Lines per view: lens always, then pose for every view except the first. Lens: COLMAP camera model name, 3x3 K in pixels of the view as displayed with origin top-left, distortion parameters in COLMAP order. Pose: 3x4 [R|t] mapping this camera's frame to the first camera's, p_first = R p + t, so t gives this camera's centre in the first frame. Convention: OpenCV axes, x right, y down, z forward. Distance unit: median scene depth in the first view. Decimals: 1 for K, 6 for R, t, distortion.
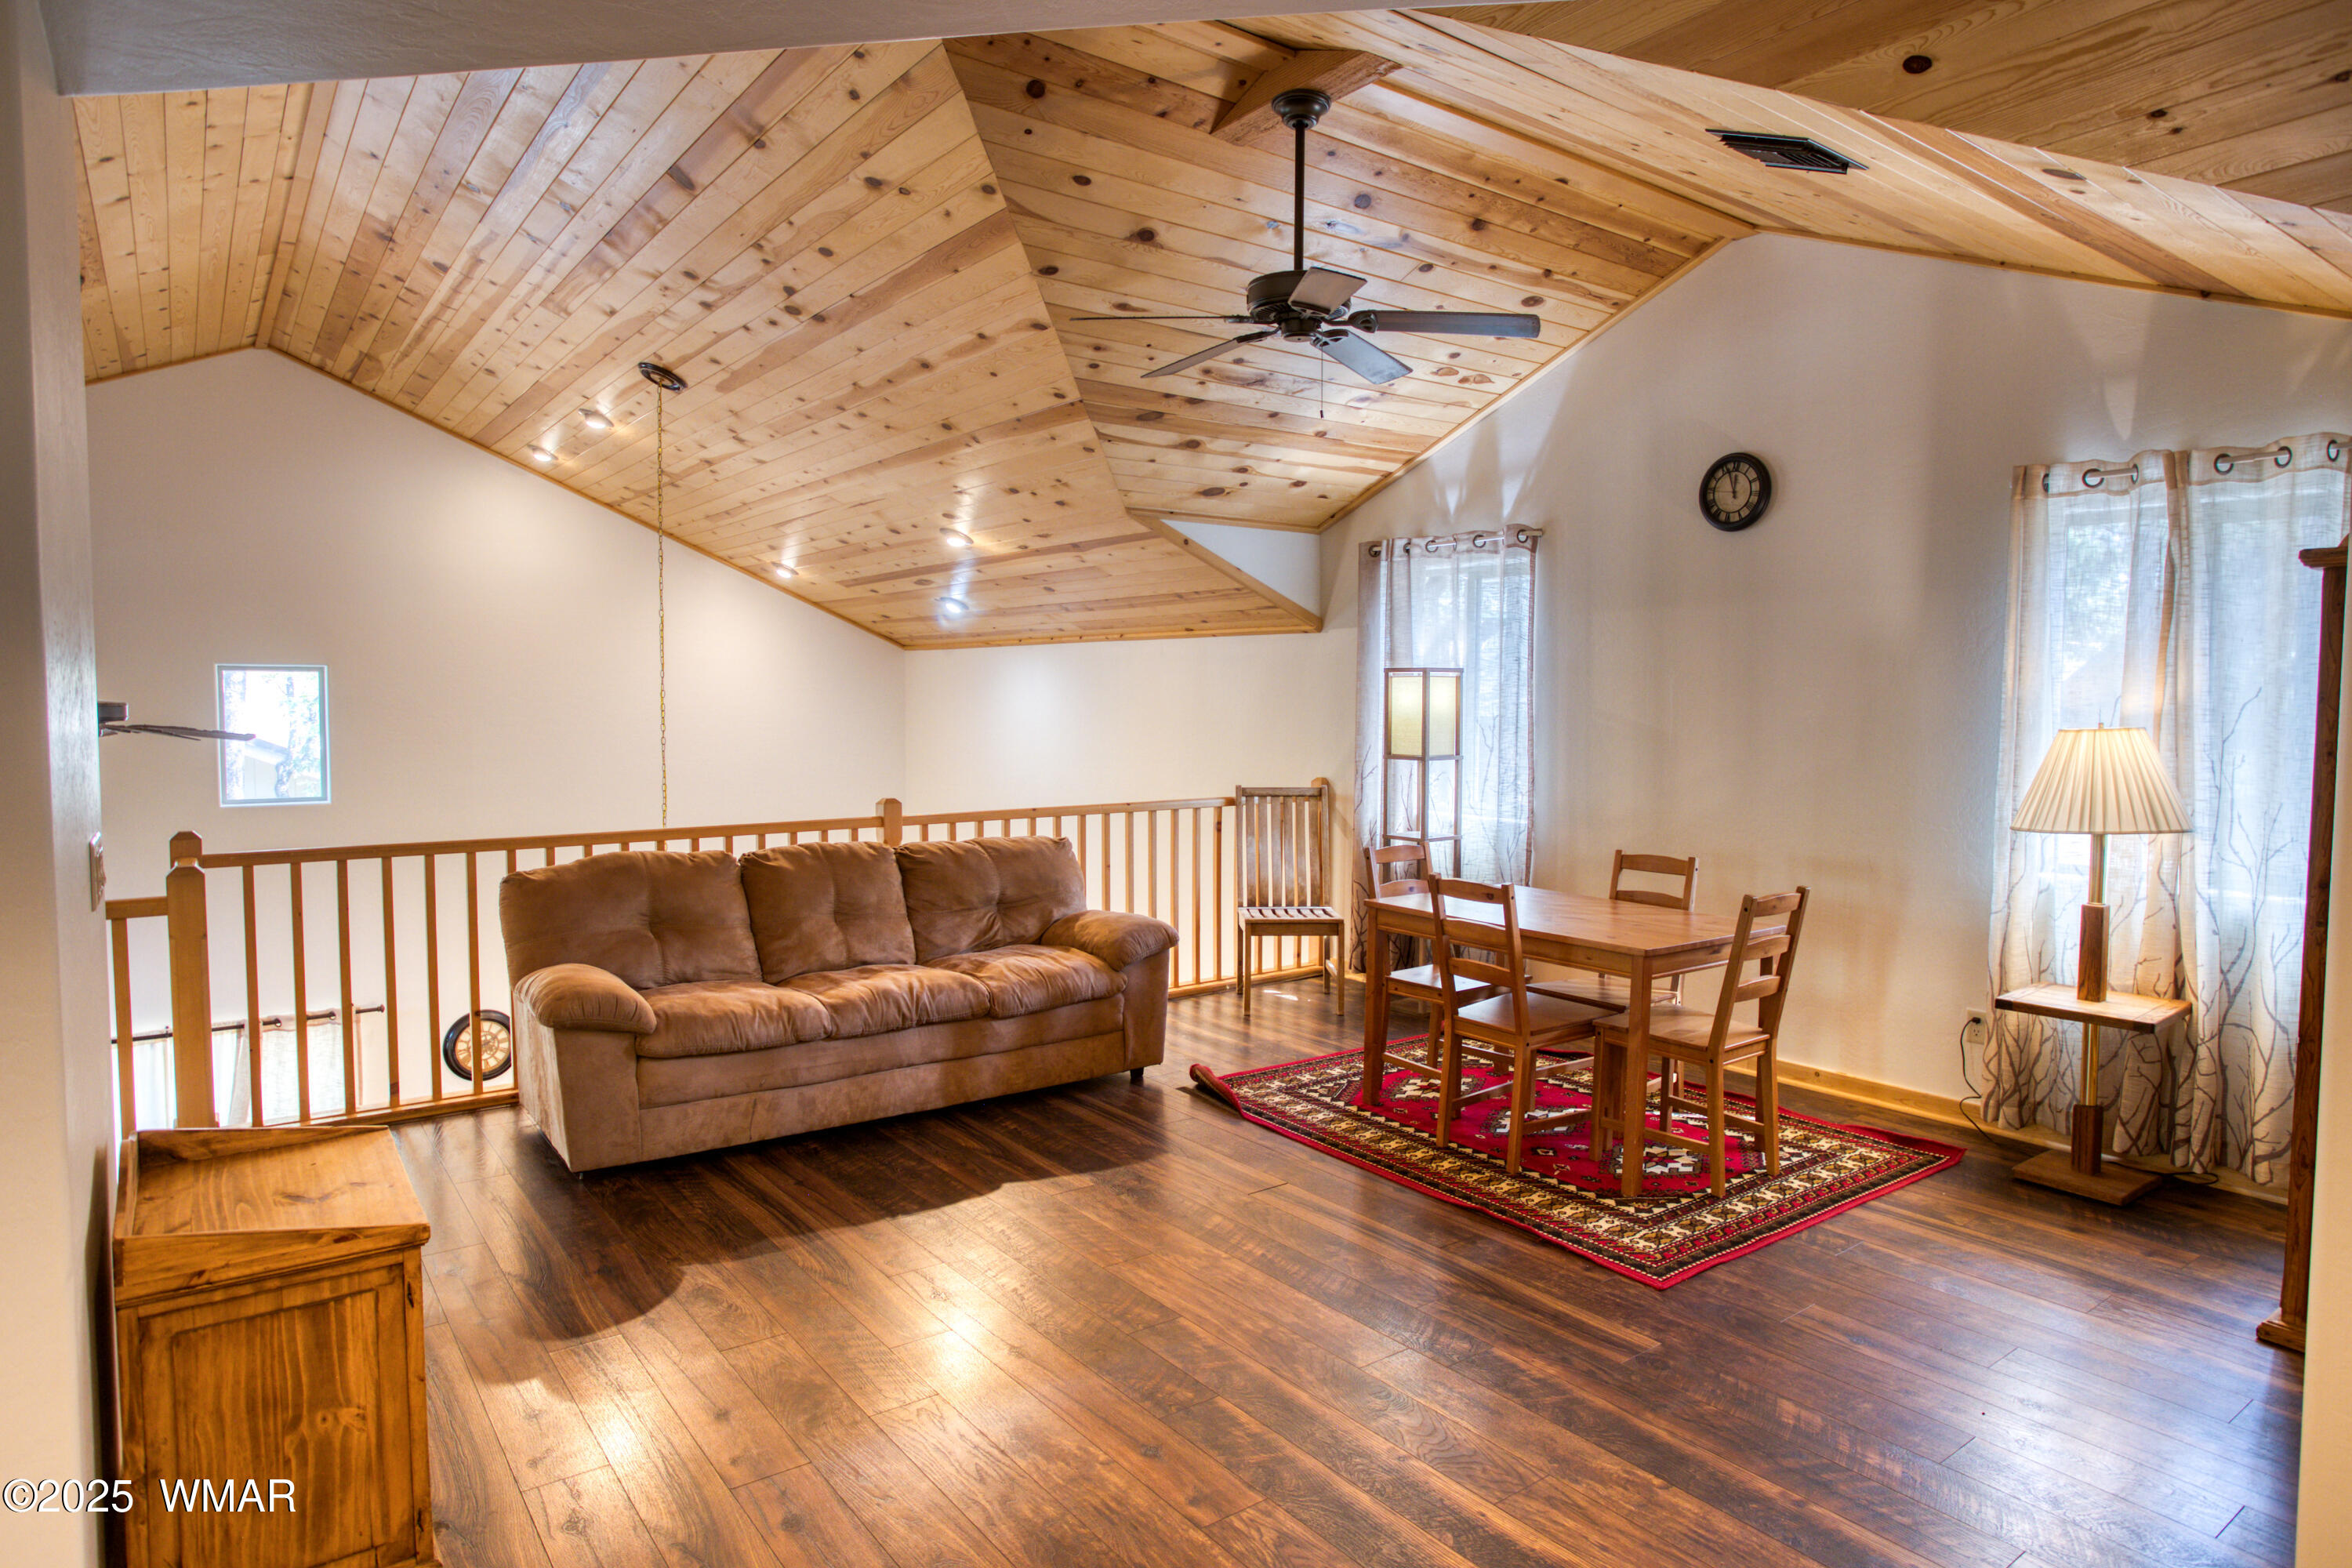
lens RADIAL K [[1370.6, 0, 1176.0], [0, 1370.6, 784.0], [0, 0, 1]] dist [-0.073693, 0.000269]
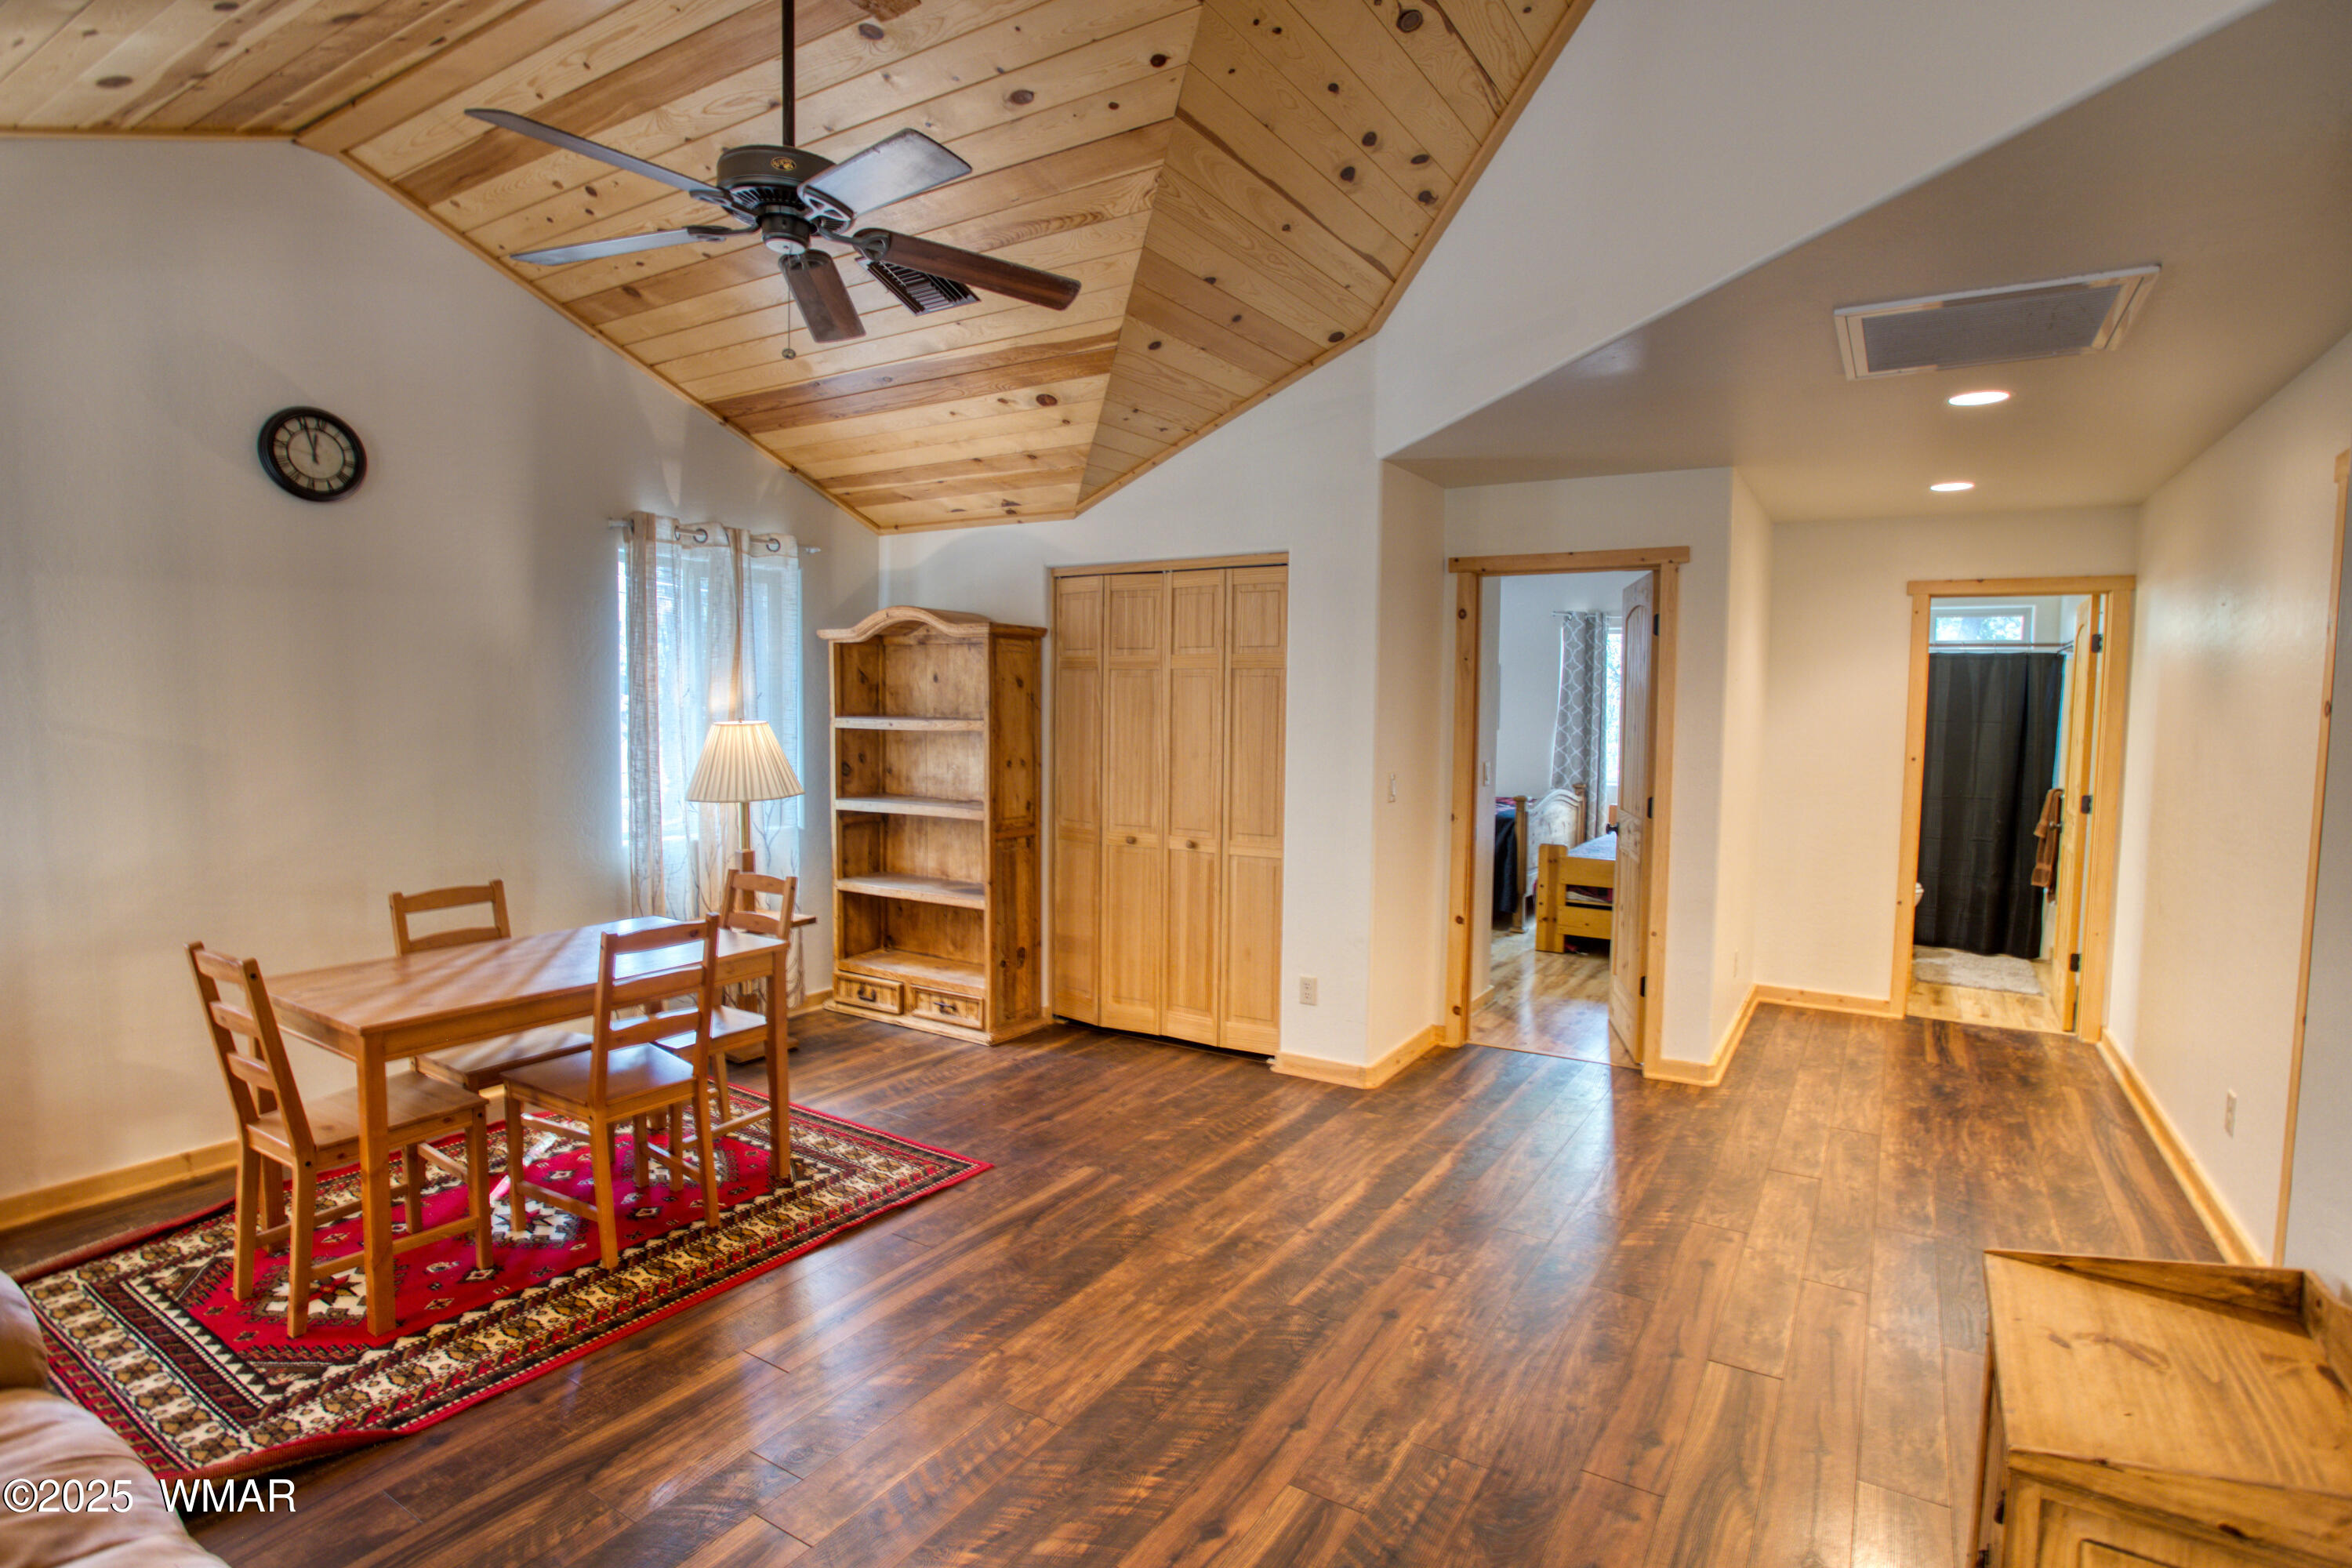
lens RADIAL K [[1145.1, 0, 1207.9], [0, 1145.1, 785.7], [0, 0, 1]] dist [-0.019592, 0.001300]
pose [[-0.378834, -0.073577, 0.922535, -0.549733], [0.046132, 0.994094, 0.098228, -0.067833], [-0.924314, 0.079770, -0.373203, 0.924869]]
